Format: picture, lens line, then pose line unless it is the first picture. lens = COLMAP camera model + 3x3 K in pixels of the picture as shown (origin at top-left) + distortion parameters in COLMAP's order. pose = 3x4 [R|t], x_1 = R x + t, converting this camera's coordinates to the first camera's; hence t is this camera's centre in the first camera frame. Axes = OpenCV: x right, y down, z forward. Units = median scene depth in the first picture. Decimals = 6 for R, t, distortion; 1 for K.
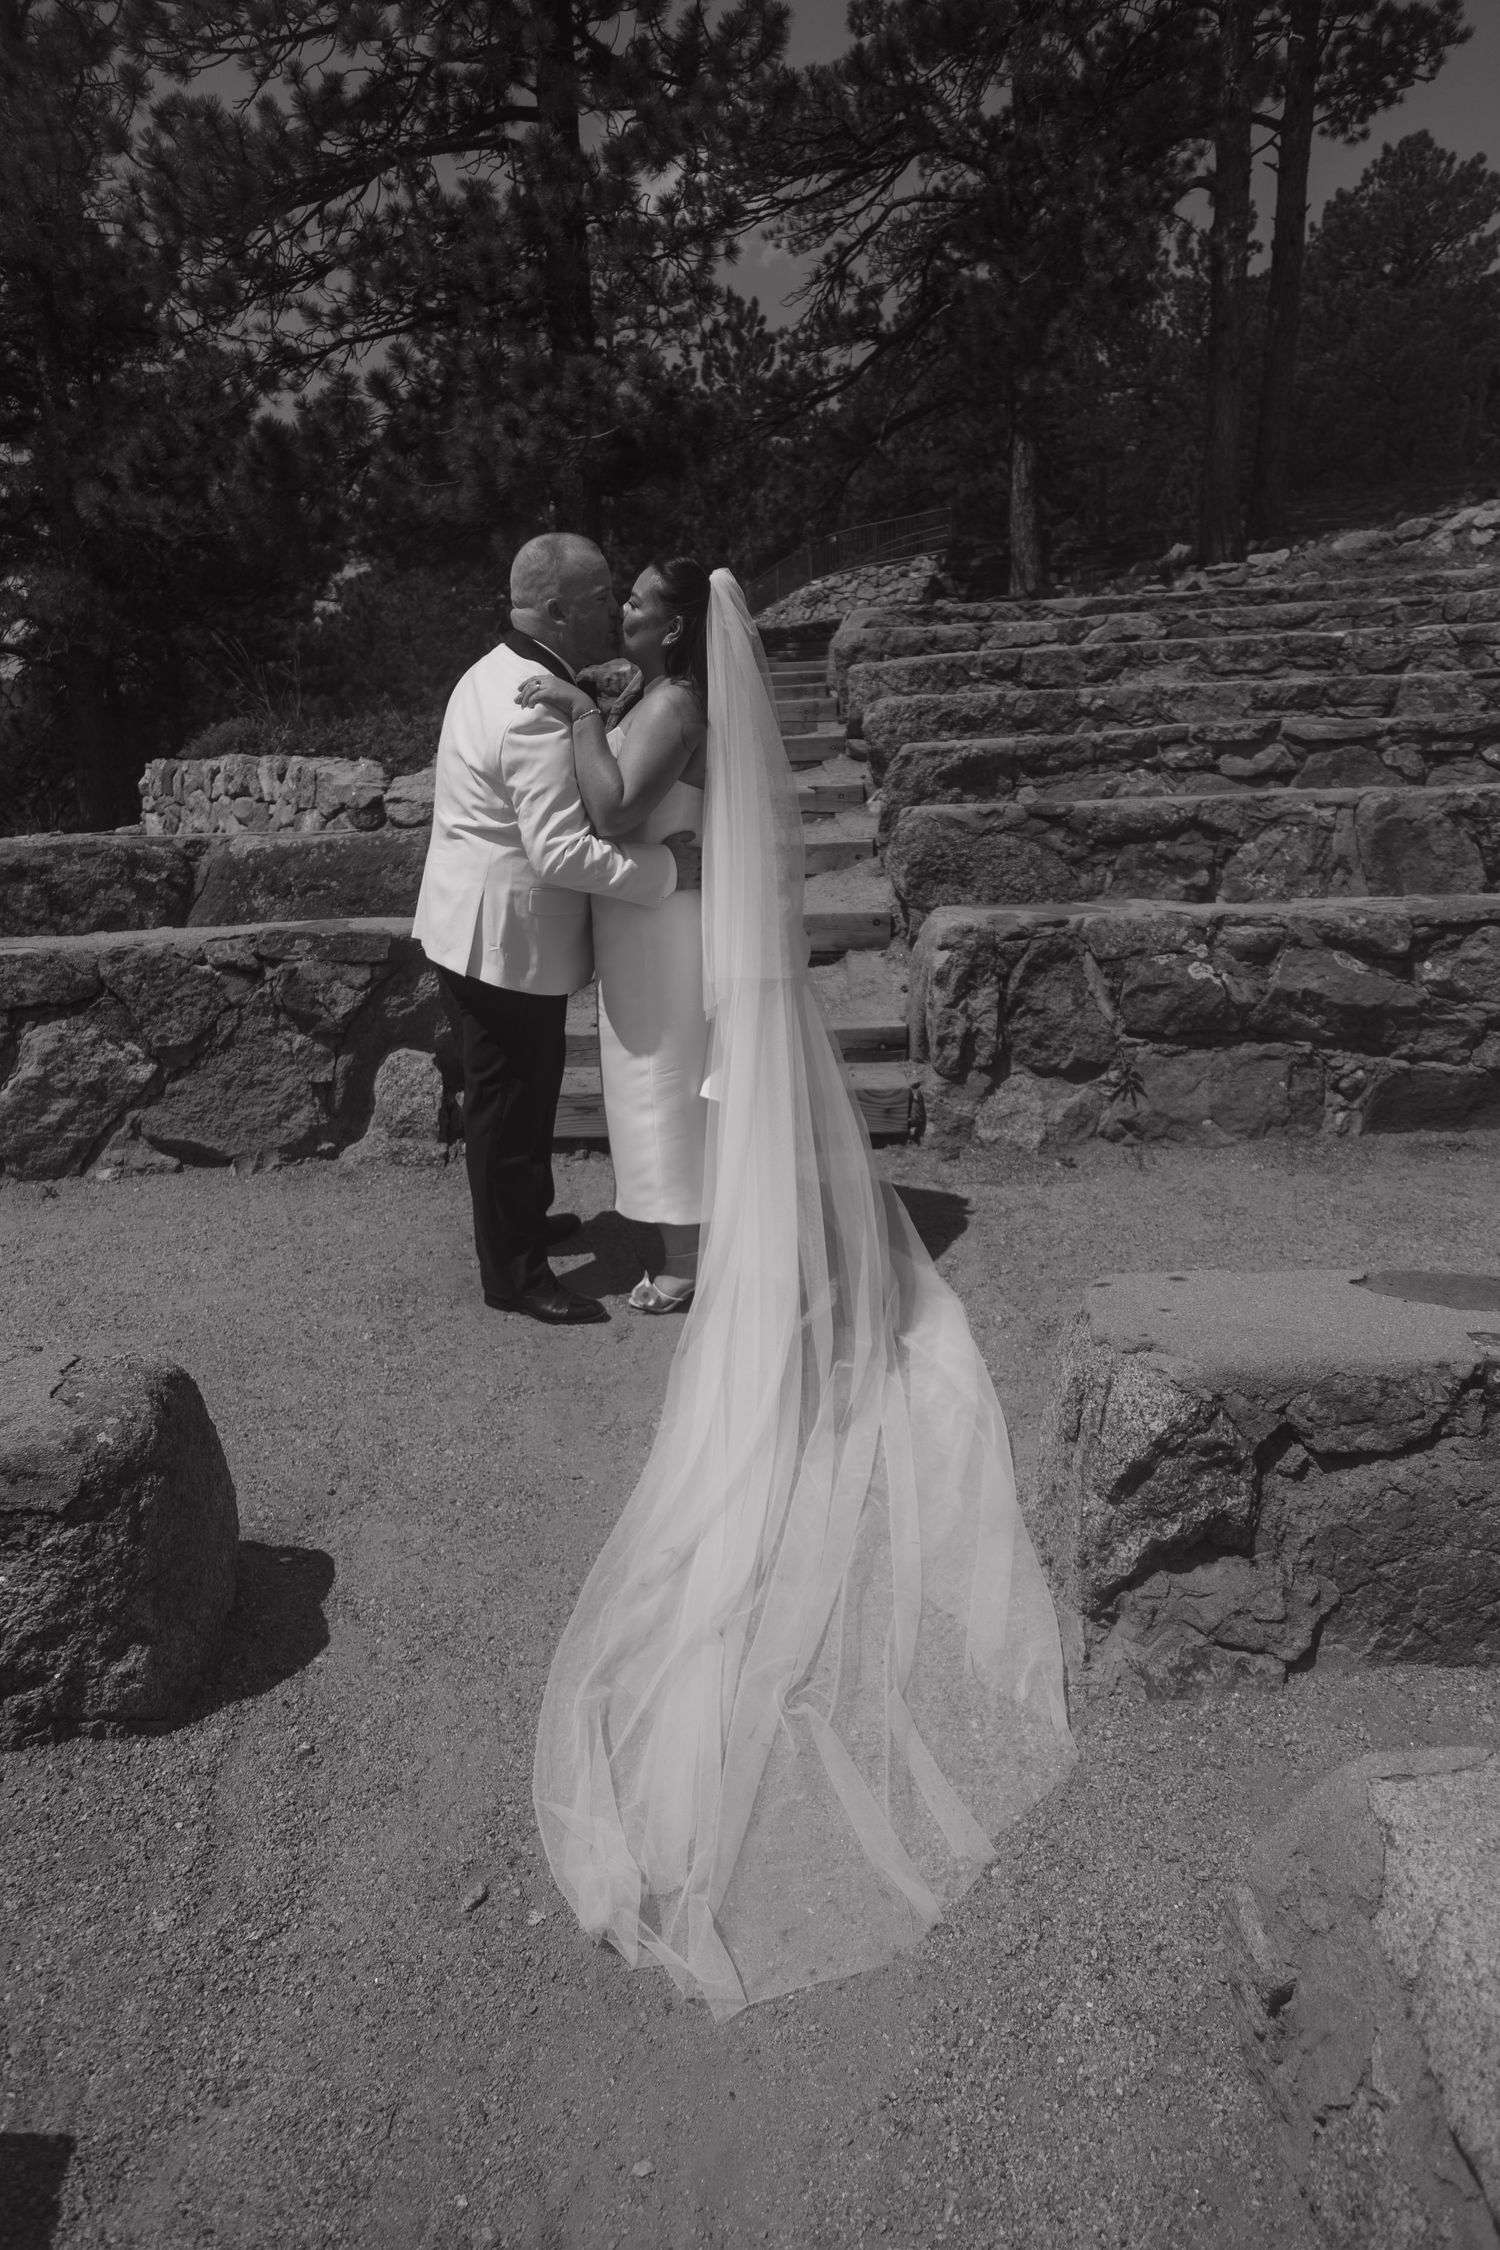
lens RADIAL K [[1473.0, 0, 755.3], [0, 1473.0, 1126.1], [0, 0, 1]] dist [0.012934, -0.000105]
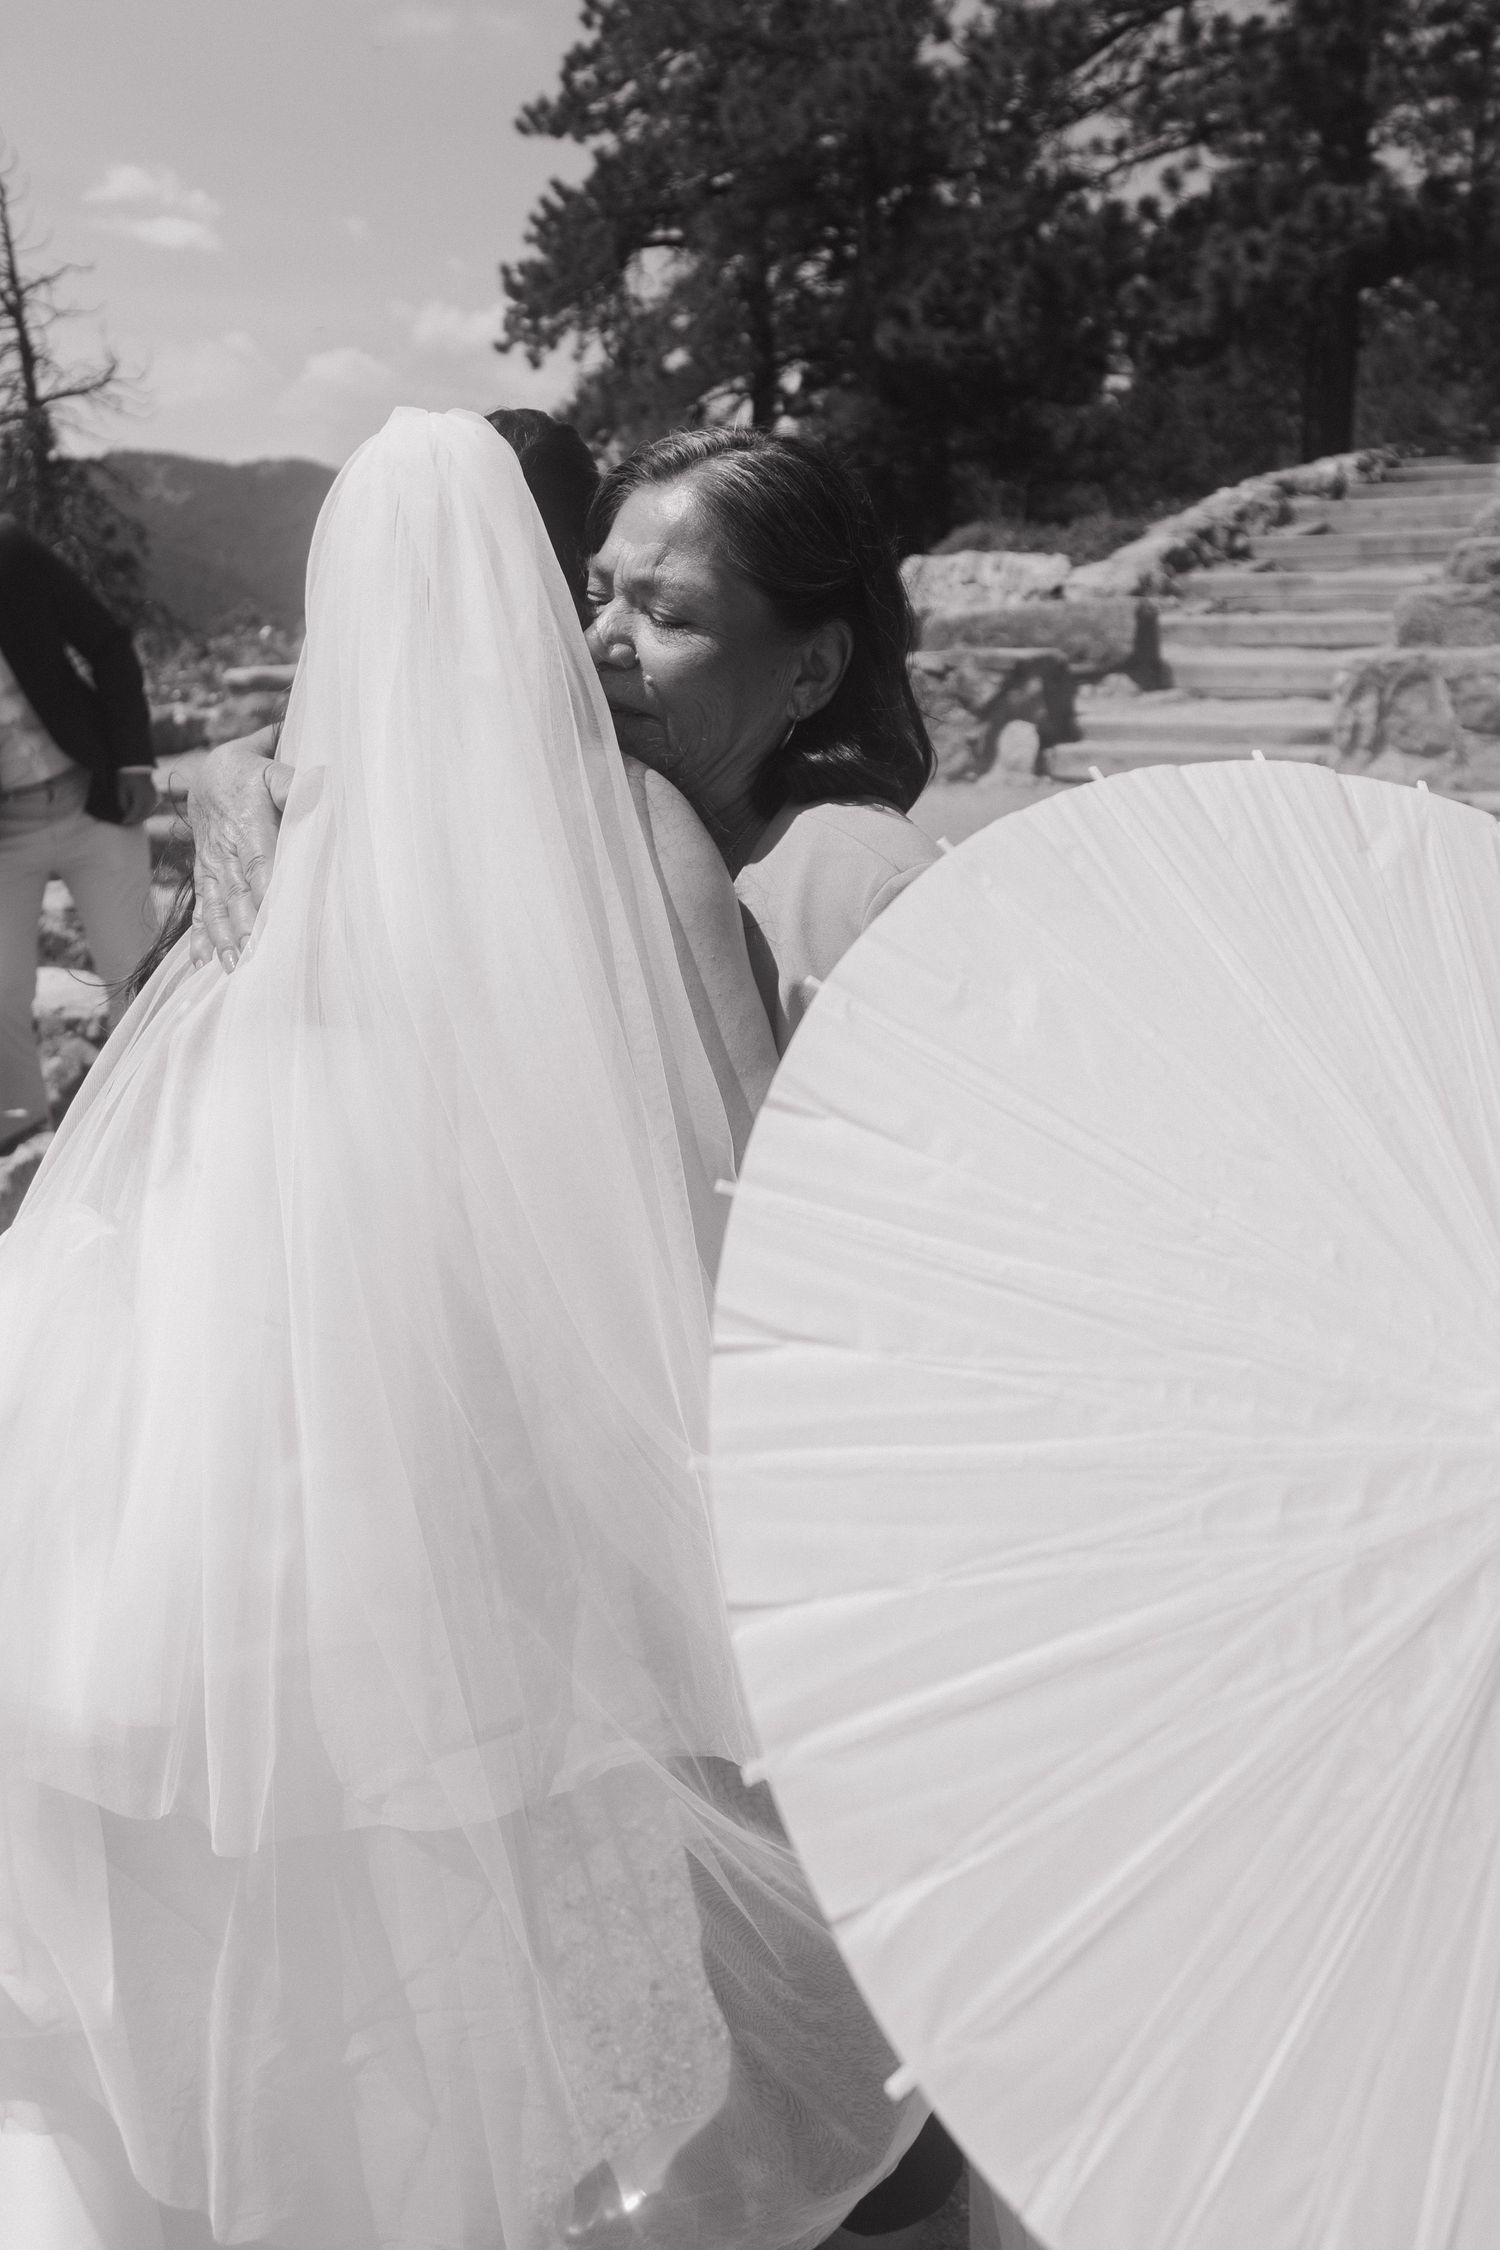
lens RADIAL K [[1829.6, 0, 684.2], [0, 1829.6, 945.1], [0, 0, 1]] dist [0.015365, -0.000615]
pose [[0.876567, 0.093713, -0.472068, 0.292694], [-0.108064, 0.994138, -0.003308, 0.163766], [0.468991, 0.053913, 0.881556, -0.685866]]
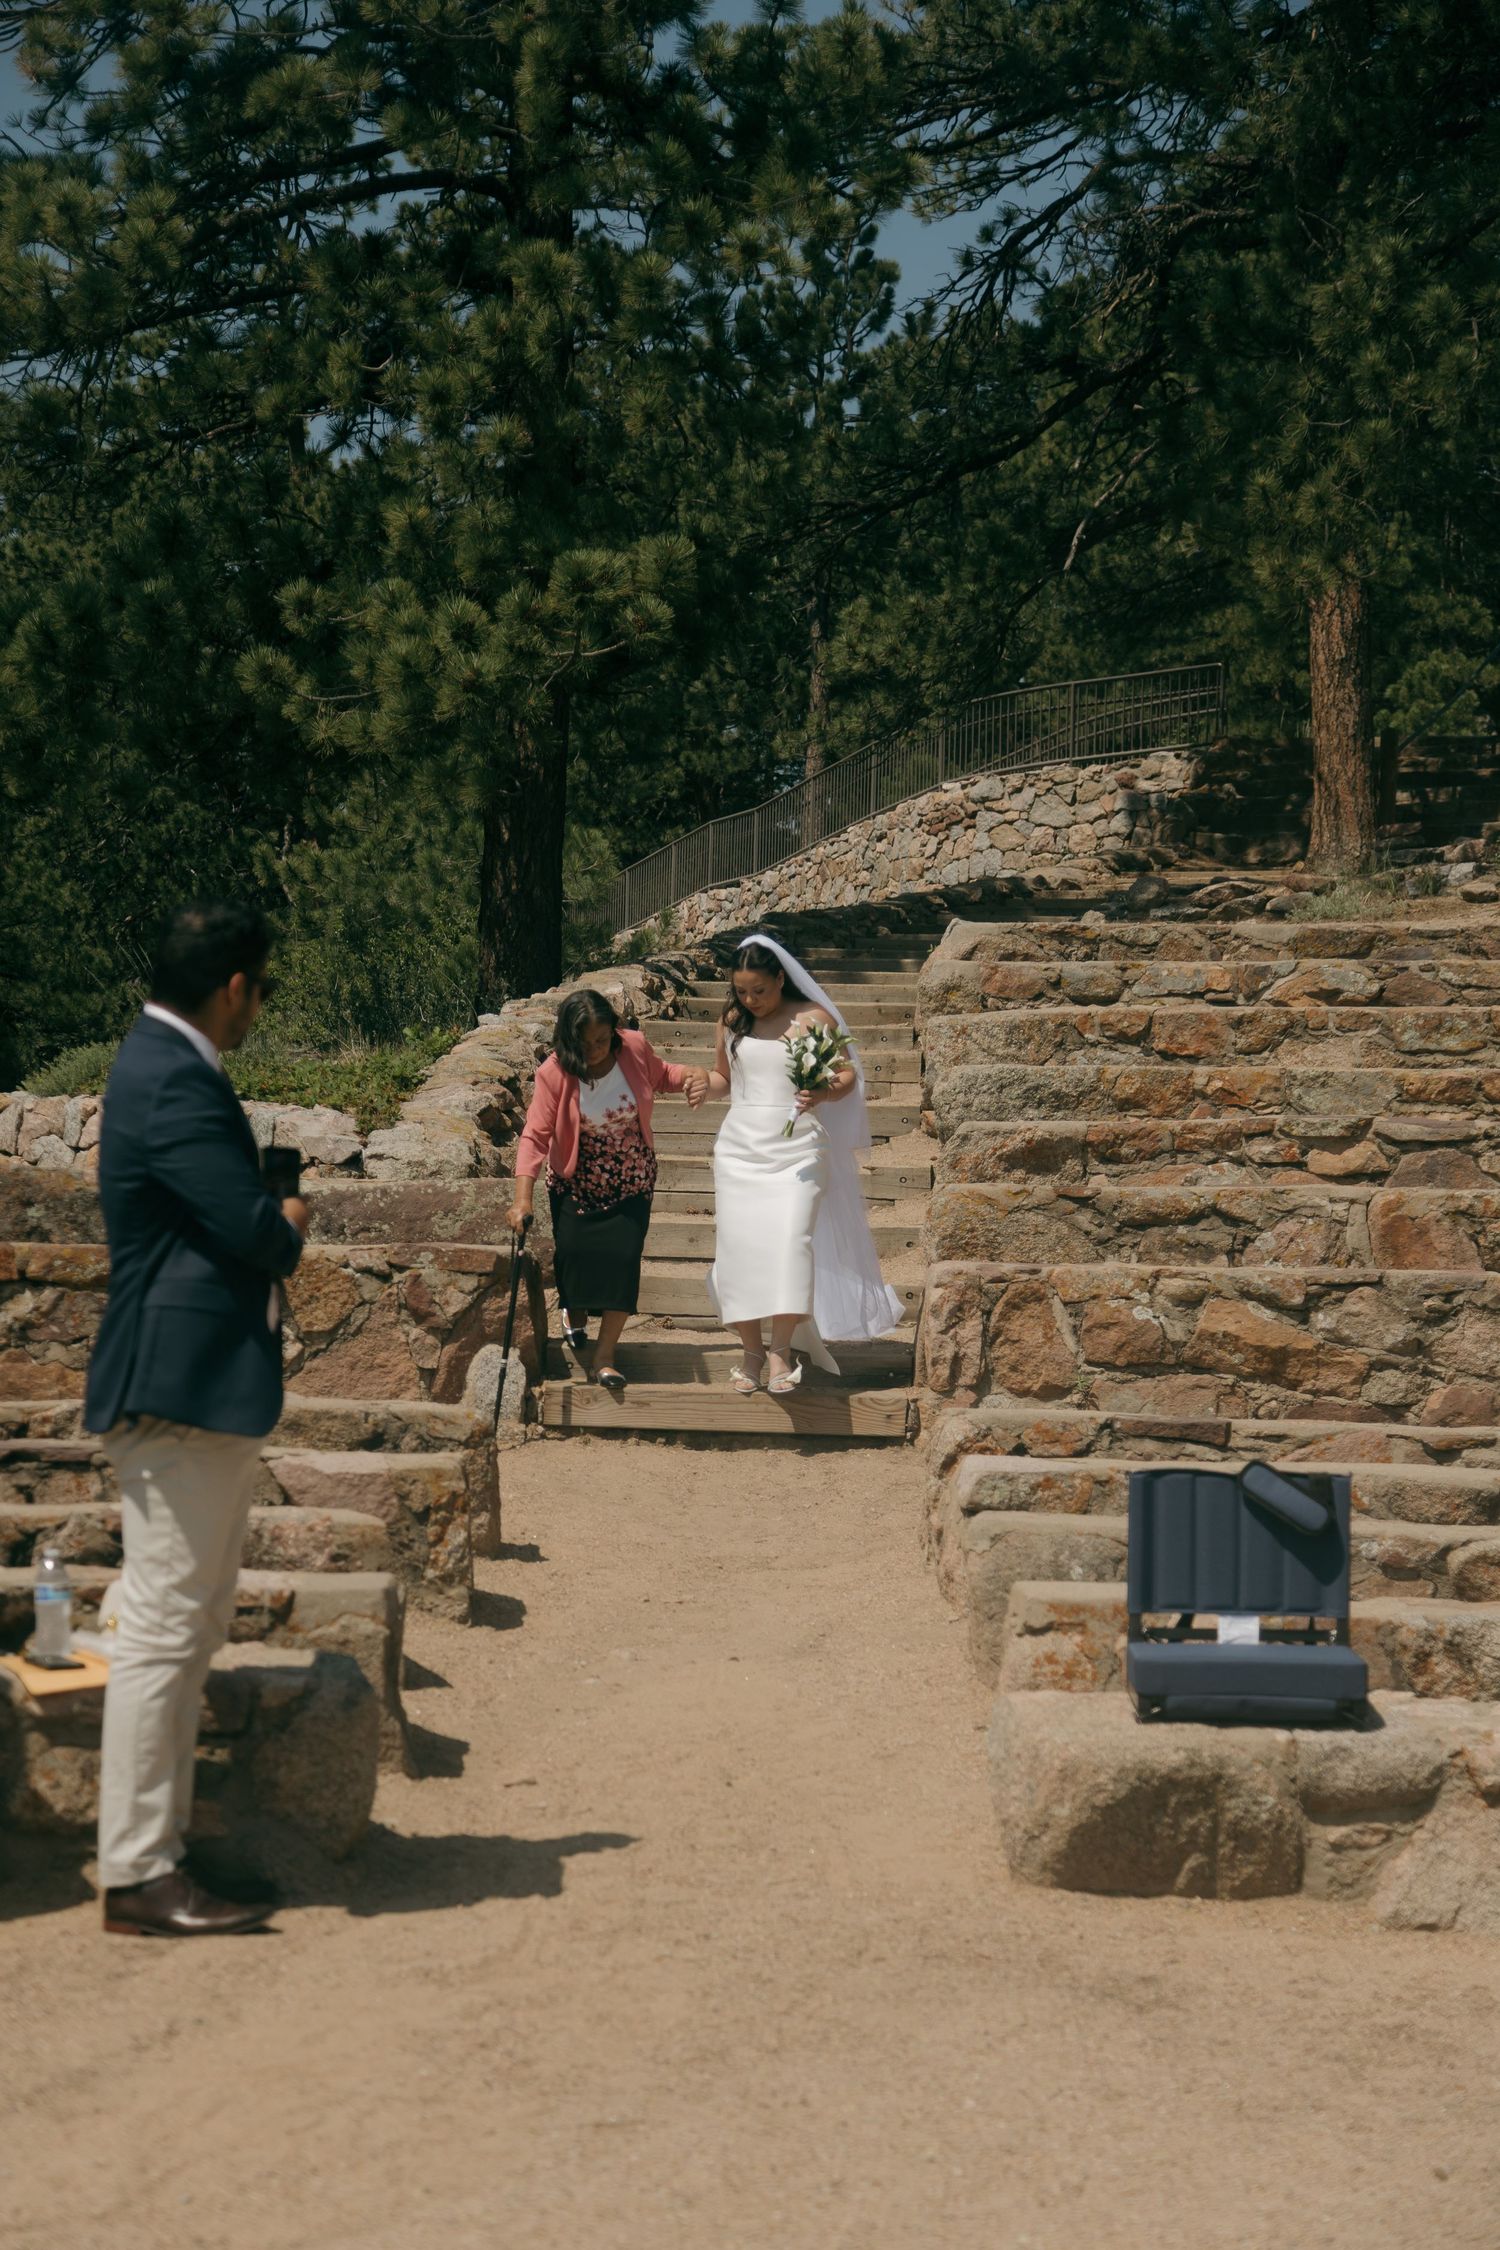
lens RADIAL K [[4289.4, 0, 742.2], [0, 4289.4, 1127.2], [0, 0, 1]] dist [0.051118, -0.311116]
pose [[0.998669, 0.048367, -0.017932, 0.013365], [-0.051266, 0.969160, -0.241042, 0.385569], [0.005720, 0.241640, 0.970349, -1.555271]]
